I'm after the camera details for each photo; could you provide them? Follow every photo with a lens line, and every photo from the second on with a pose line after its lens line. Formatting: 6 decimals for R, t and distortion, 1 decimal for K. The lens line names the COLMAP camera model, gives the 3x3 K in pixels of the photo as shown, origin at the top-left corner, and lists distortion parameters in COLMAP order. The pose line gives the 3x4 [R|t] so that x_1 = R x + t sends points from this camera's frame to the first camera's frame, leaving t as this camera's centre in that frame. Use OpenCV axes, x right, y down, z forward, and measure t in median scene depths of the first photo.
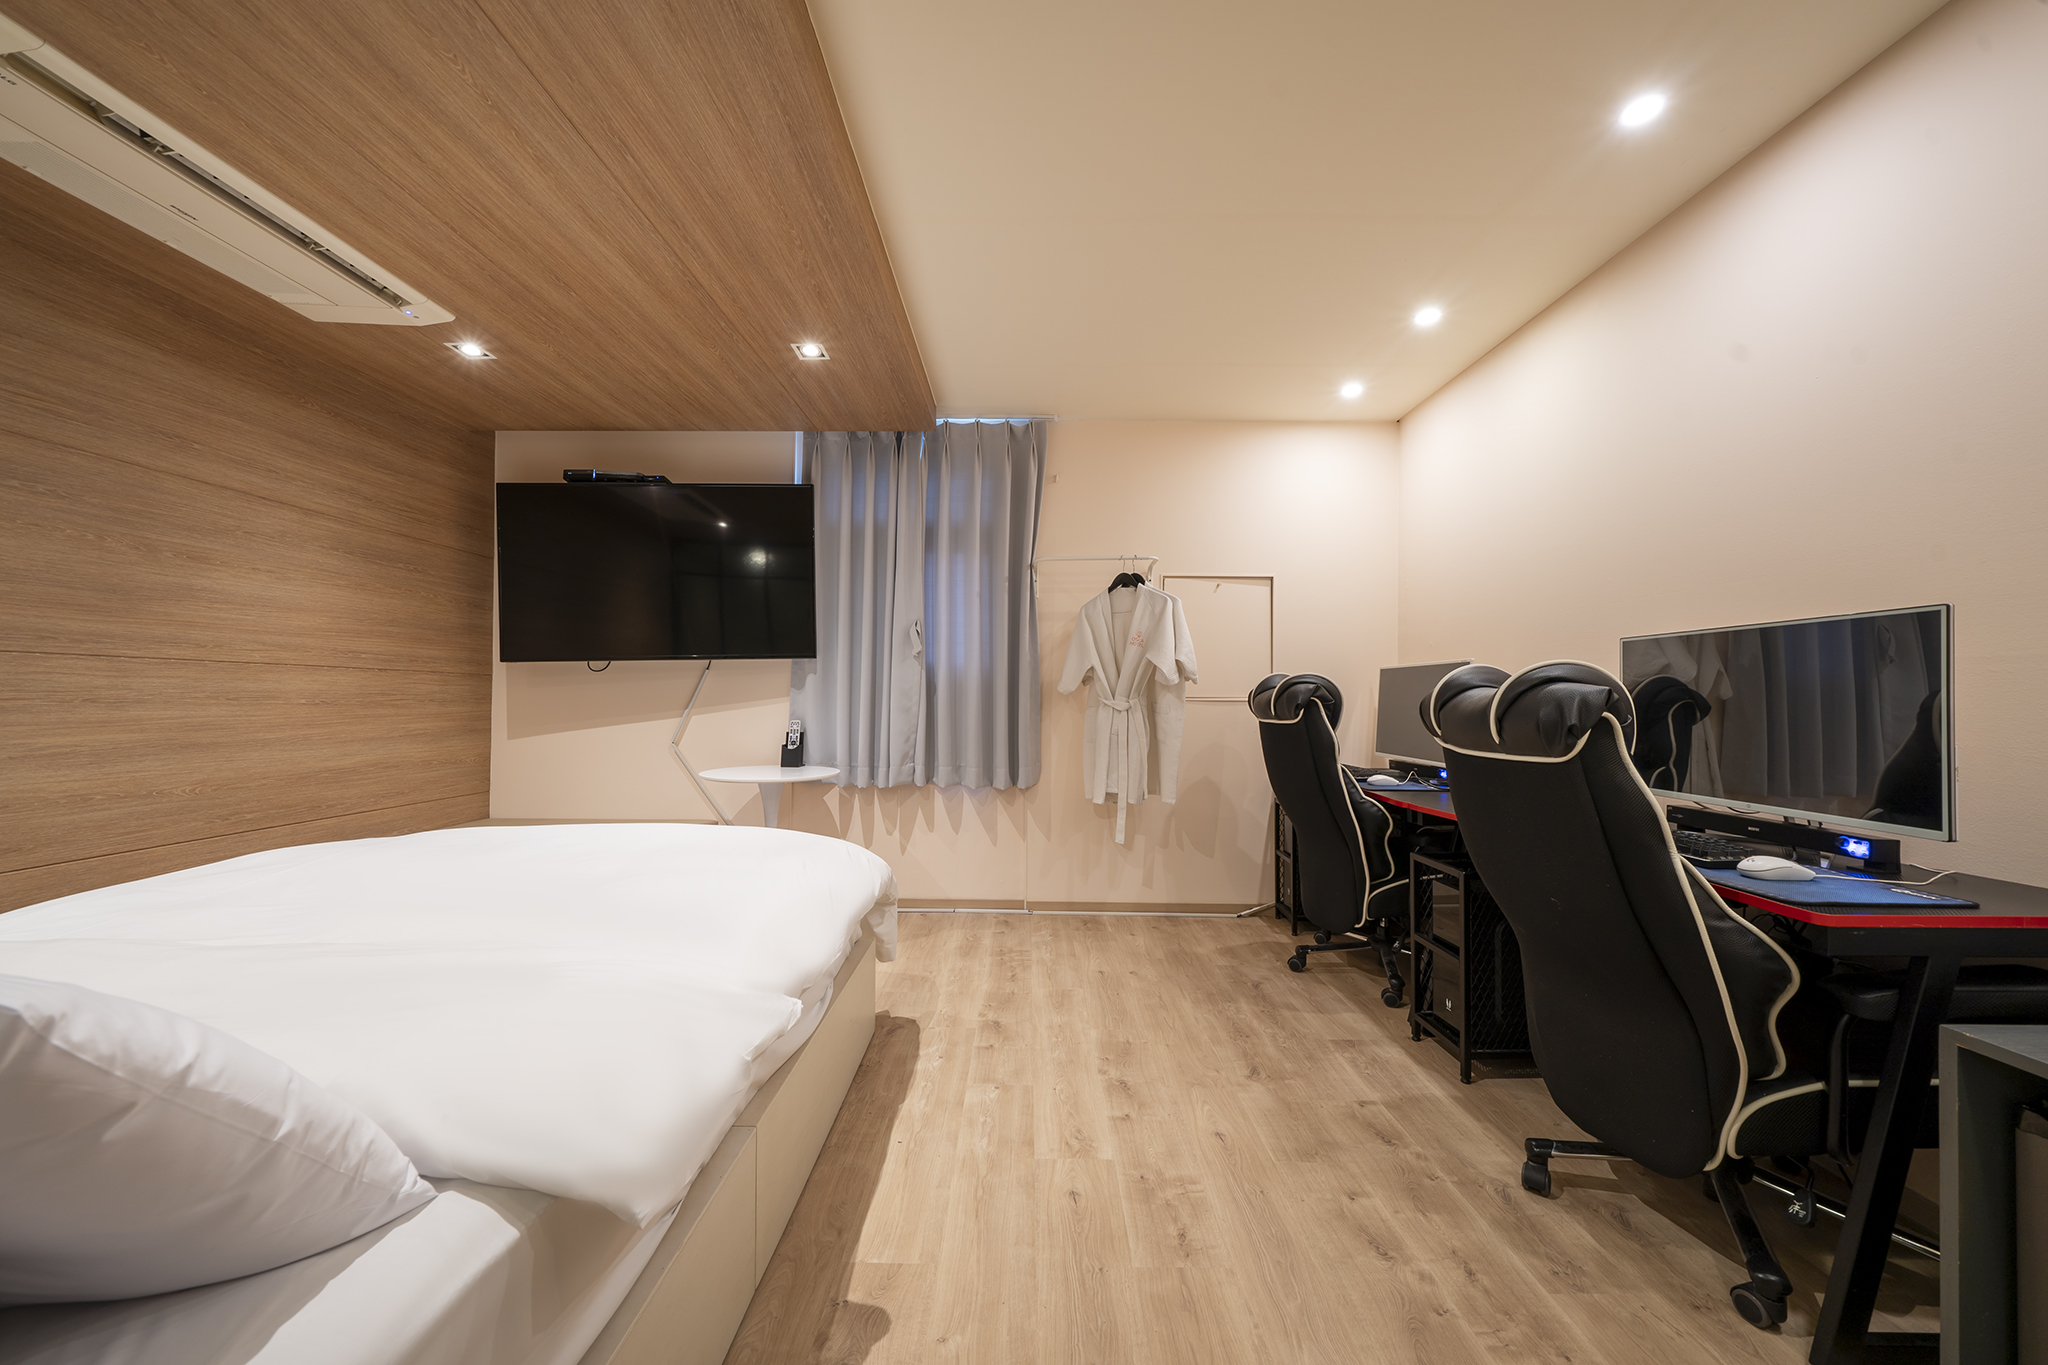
lens RADIAL K [[702.2, 0, 1022.4], [0, 702.2, 689.4], [0, 0, 1]] dist [-0.004812, -0.000162]
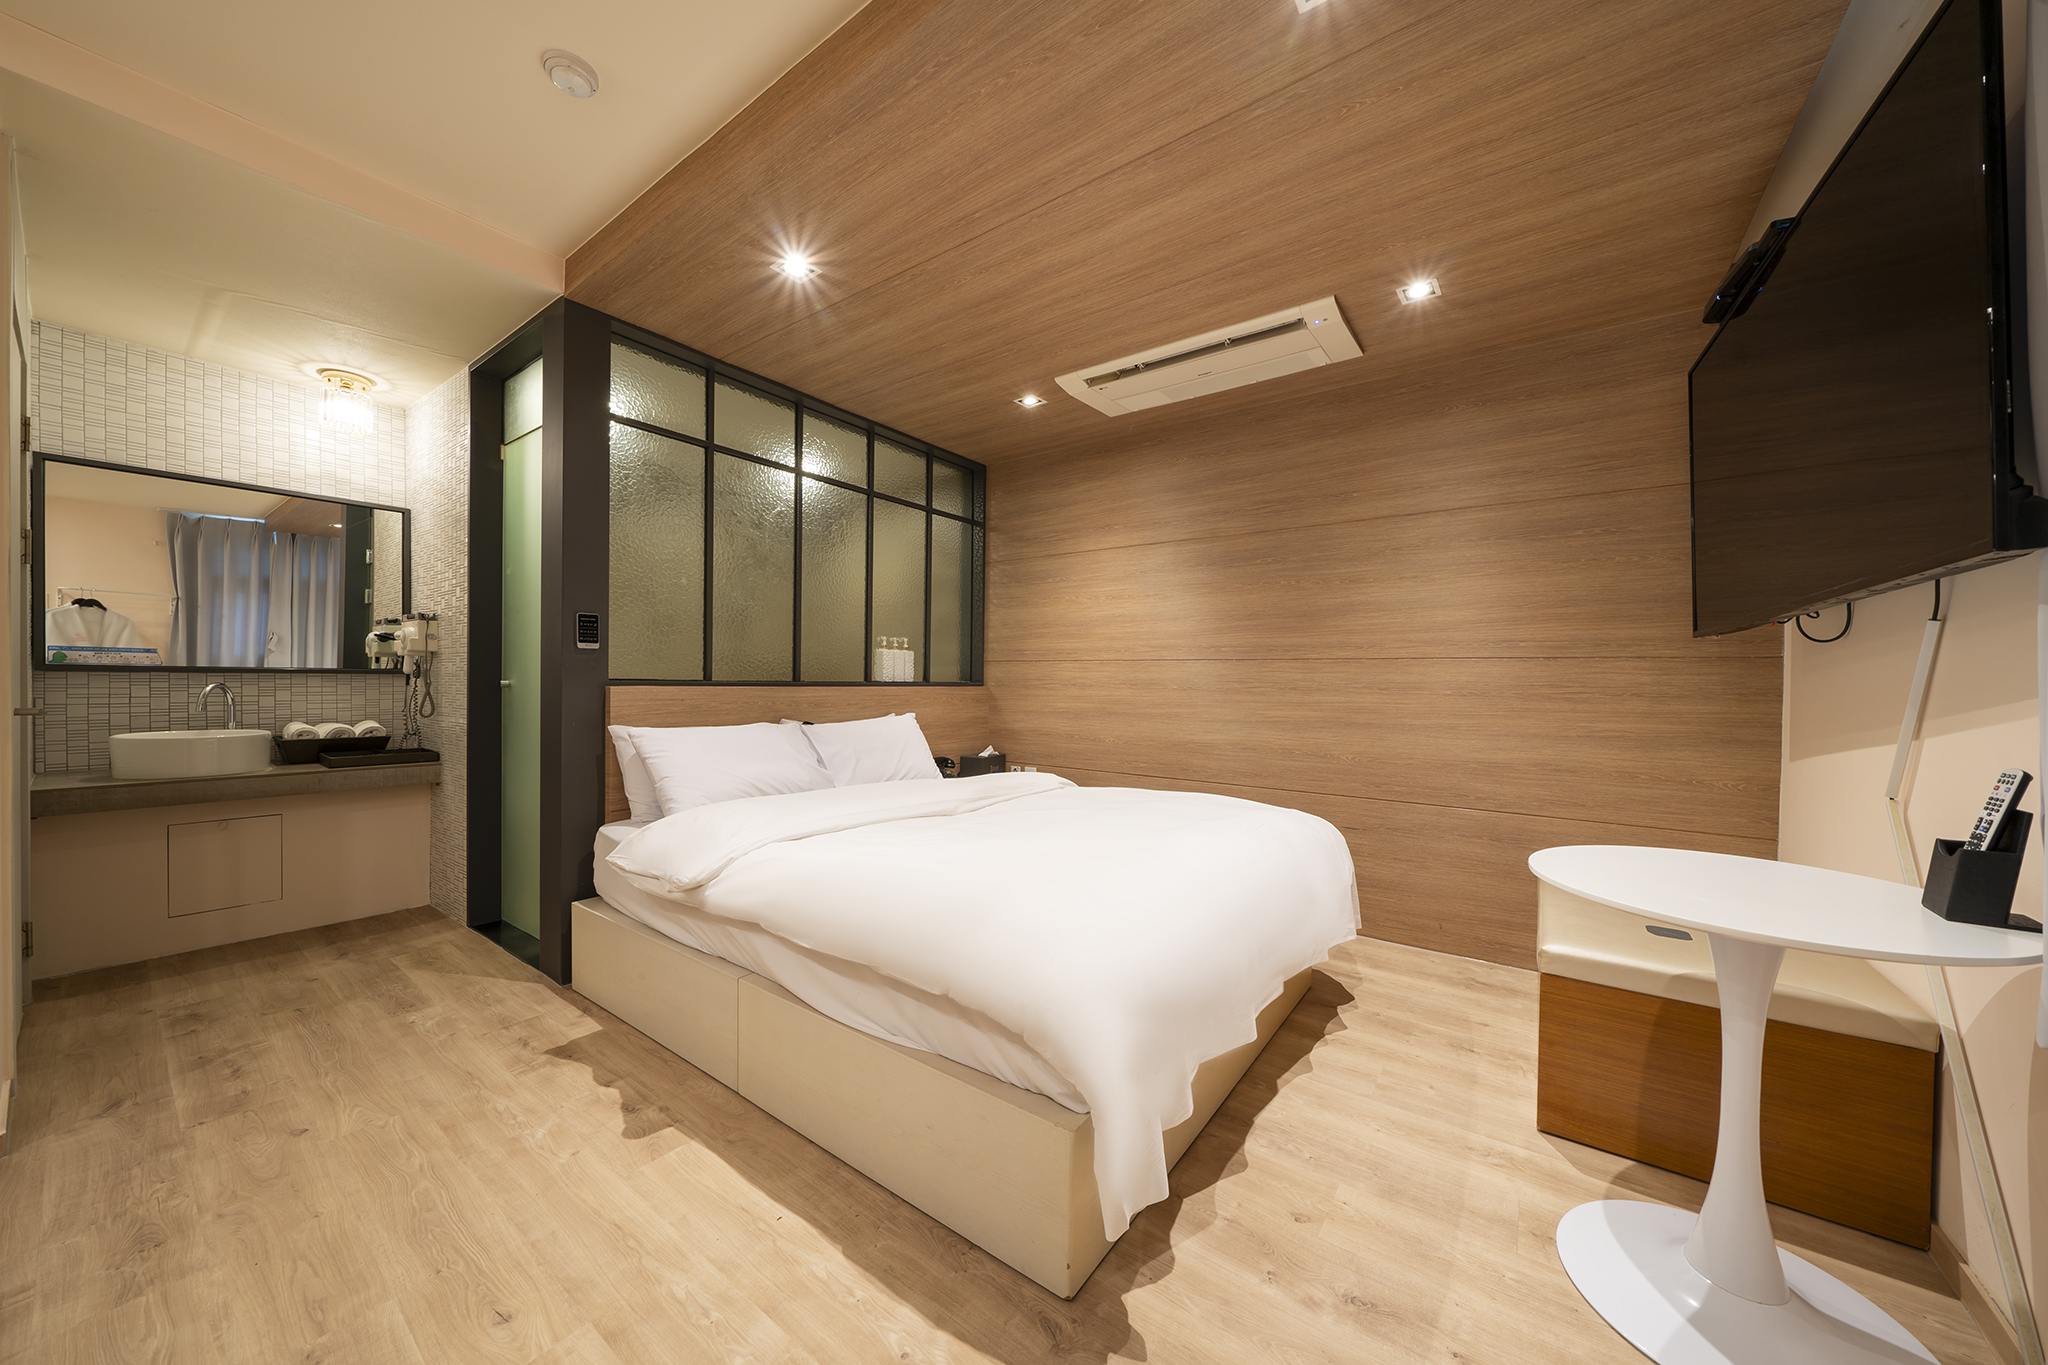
lens RADIAL K [[702.2, 0, 1022.4], [0, 702.2, 689.4], [0, 0, 1]] dist [-0.004812, -0.000162]
pose [[-0.589151, -0.003408, -0.808016, 0.197463], [-0.004467, 0.999990, -0.000961, 0.015840], [0.808010, 0.003044, -0.589160, 1.050168]]
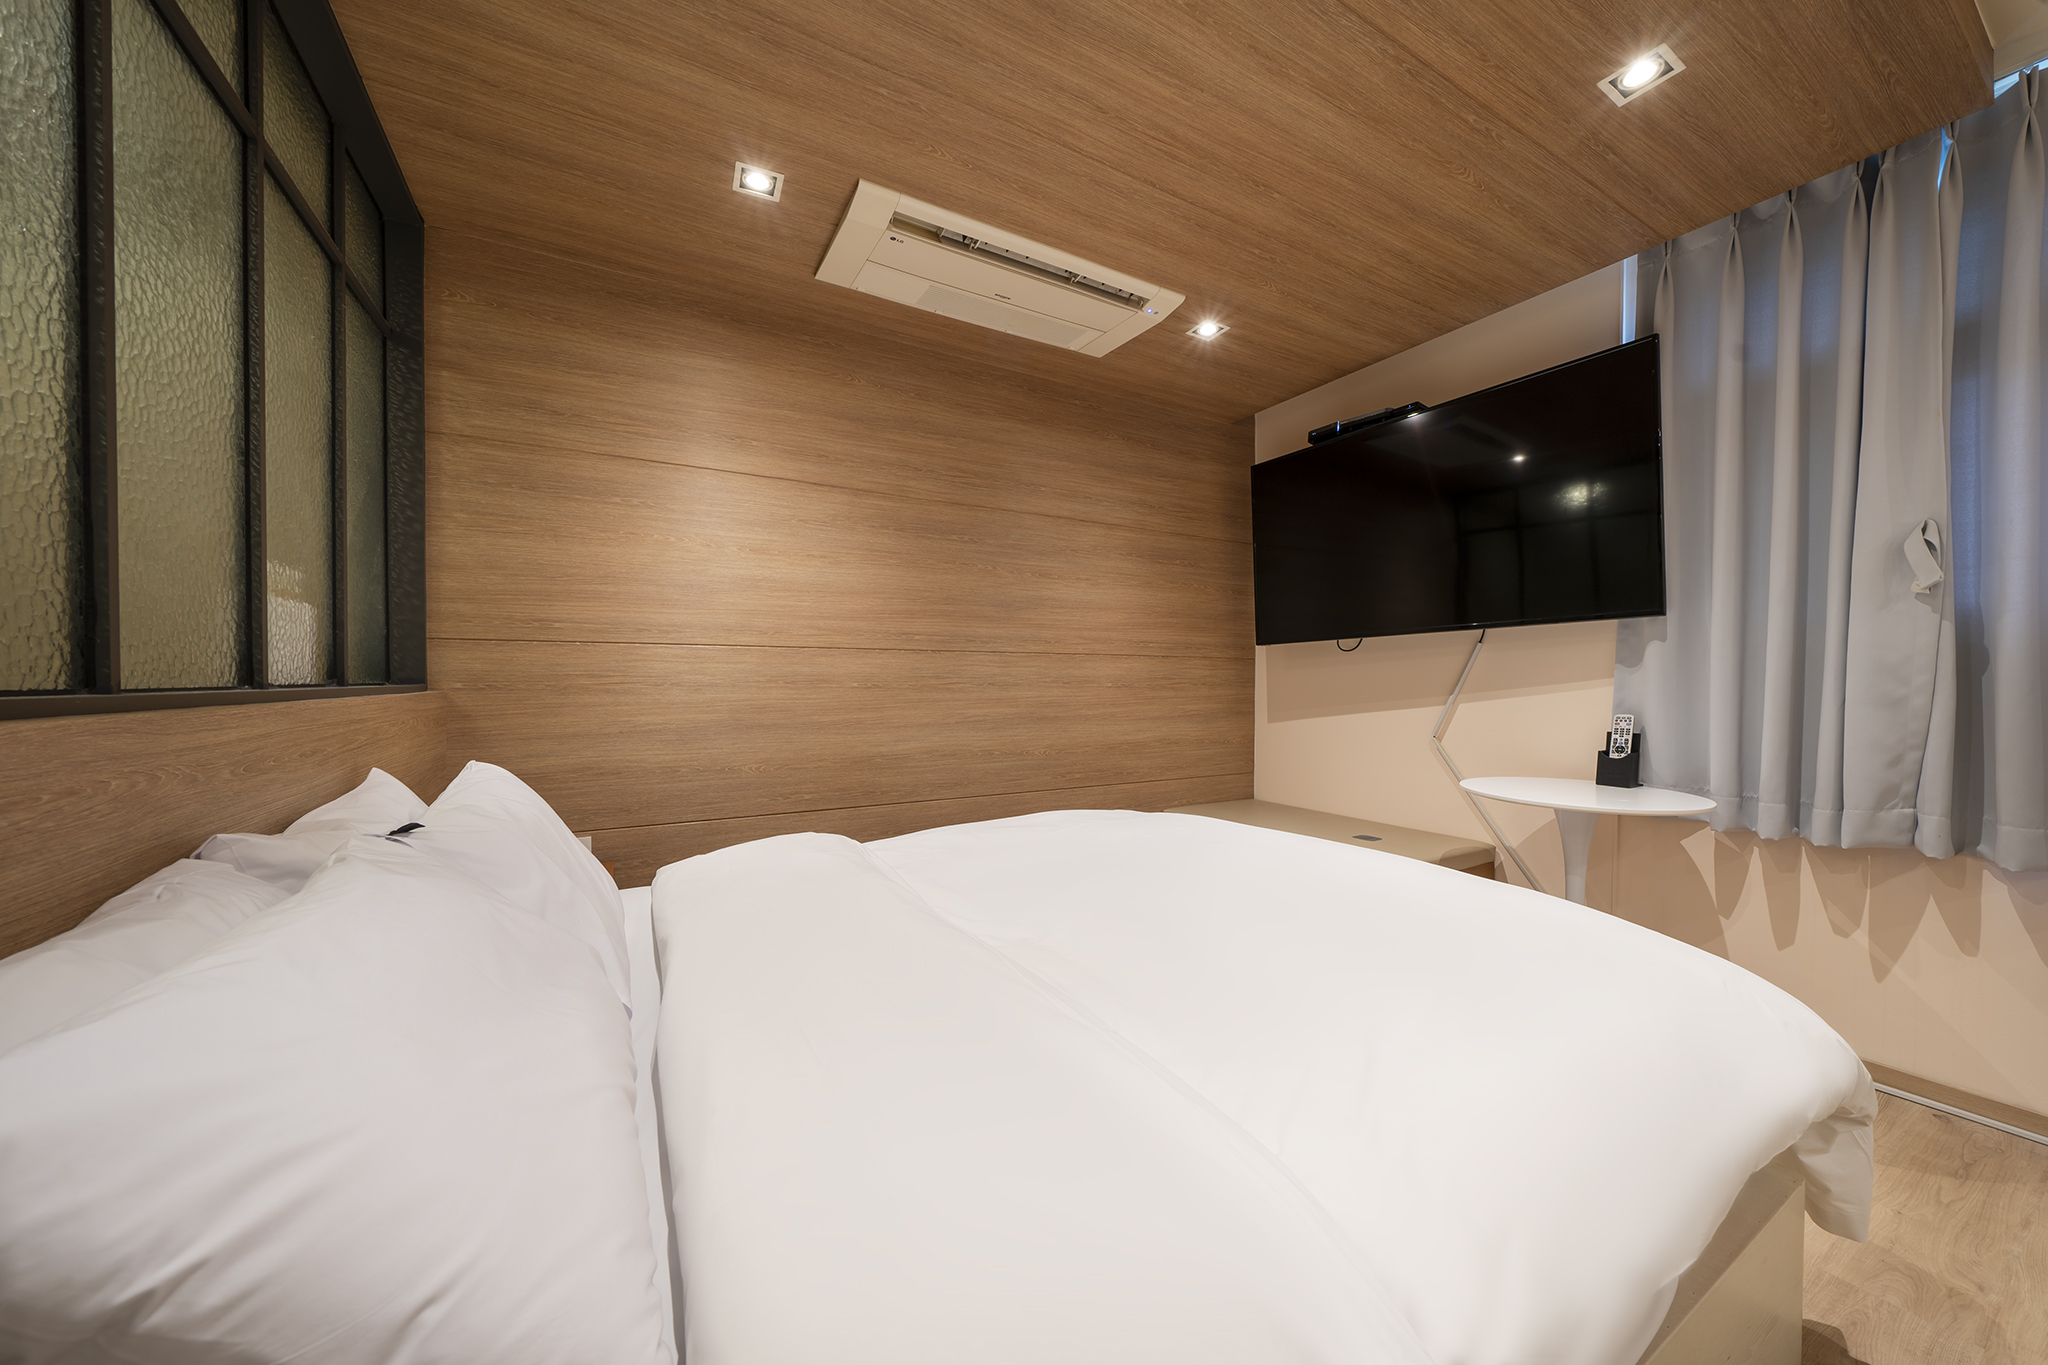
lens RADIAL K [[702.2, 0, 1022.4], [0, 702.2, 689.4], [0, 0, 1]] dist [-0.004812, -0.000162]
pose [[0.501908, 0.006444, -0.864897, -0.056229], [0.014120, 0.999778, 0.015643, 0.003872], [0.864806, -0.020064, 0.501706, 0.249649]]
